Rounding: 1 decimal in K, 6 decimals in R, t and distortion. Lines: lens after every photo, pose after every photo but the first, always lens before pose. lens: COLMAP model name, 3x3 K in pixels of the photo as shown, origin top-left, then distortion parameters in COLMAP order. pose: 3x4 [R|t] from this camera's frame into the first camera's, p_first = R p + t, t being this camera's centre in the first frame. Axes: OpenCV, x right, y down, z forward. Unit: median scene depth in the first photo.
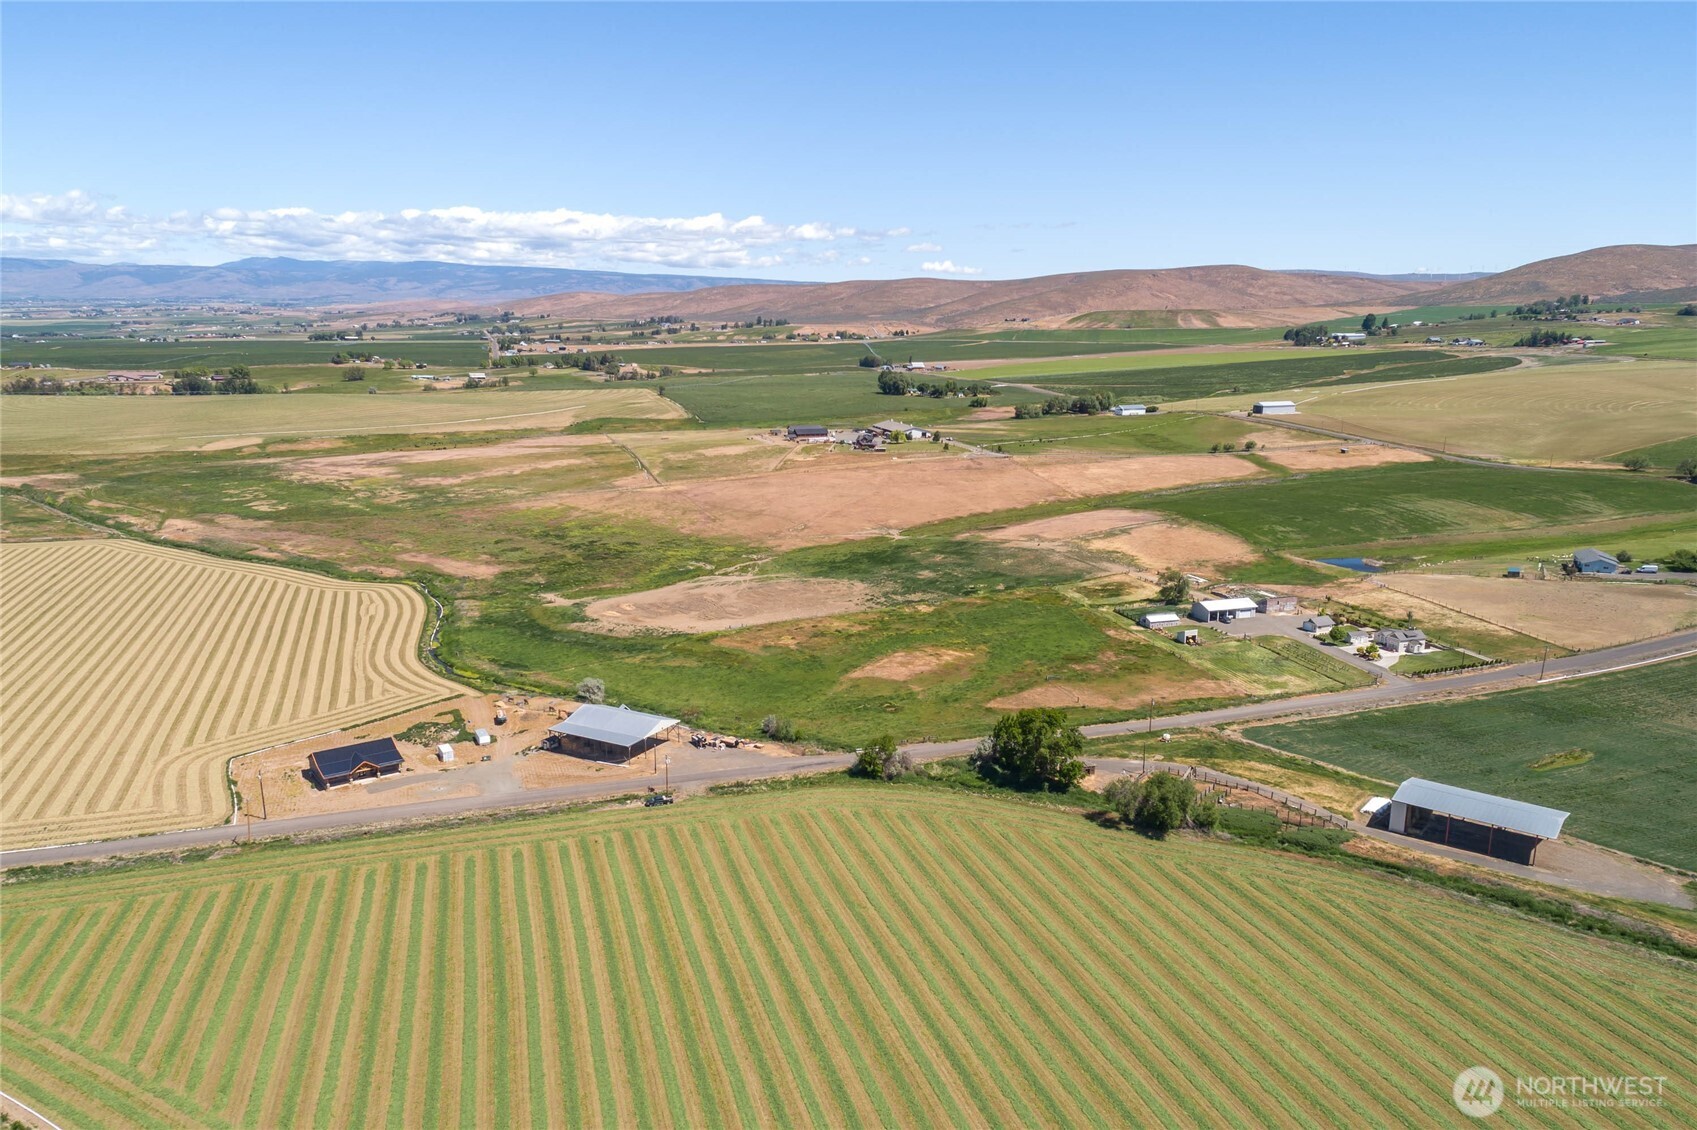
lens RADIAL K [[1164.5, 0, 850.2], [0, 1164.5, 610.6], [0, 0, 1]] dist [0.185554, -0.174207]
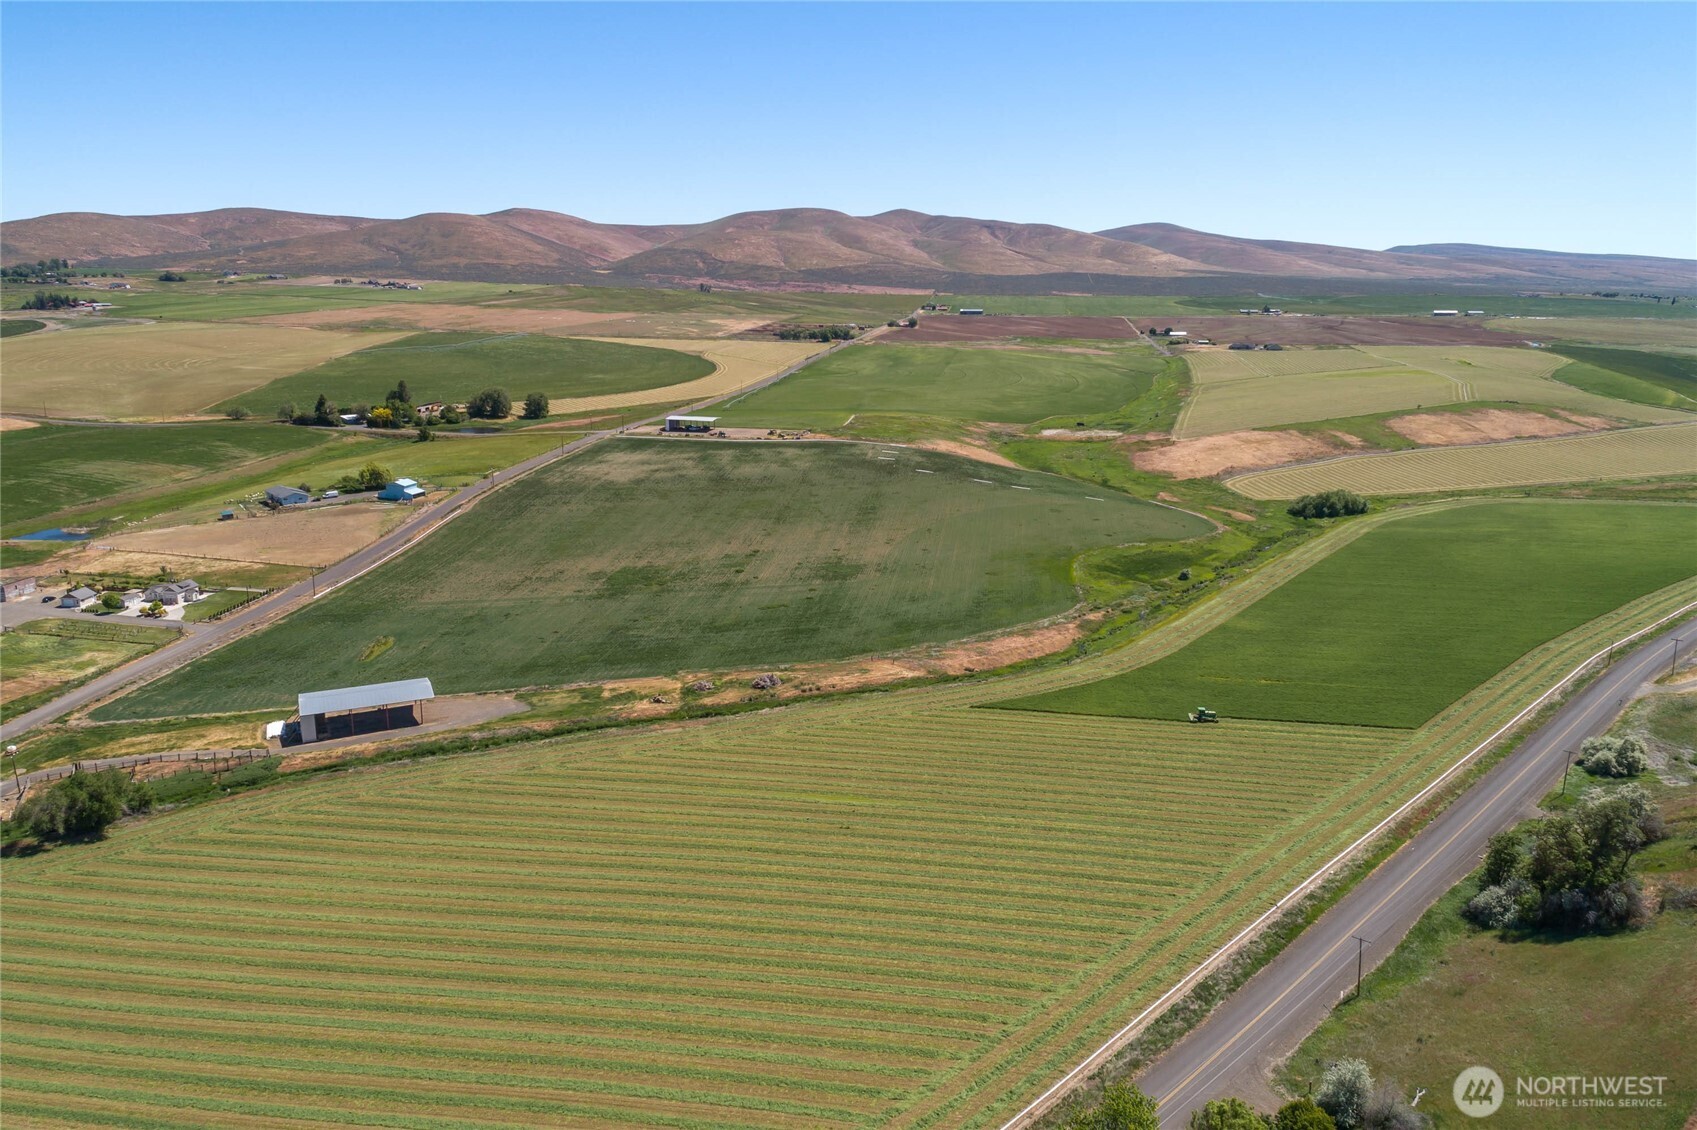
lens RADIAL K [[1093.3, 0, 848.5], [0, 1093.3, 565.0], [0, 0, 1]] dist [0.198568, -0.186588]
pose [[0.426798, -0.210112, 0.879600, -0.170595], [0.204543, 0.969859, 0.132425, -0.011286], [-0.880912, 0.123398, 0.456910, 0.031645]]
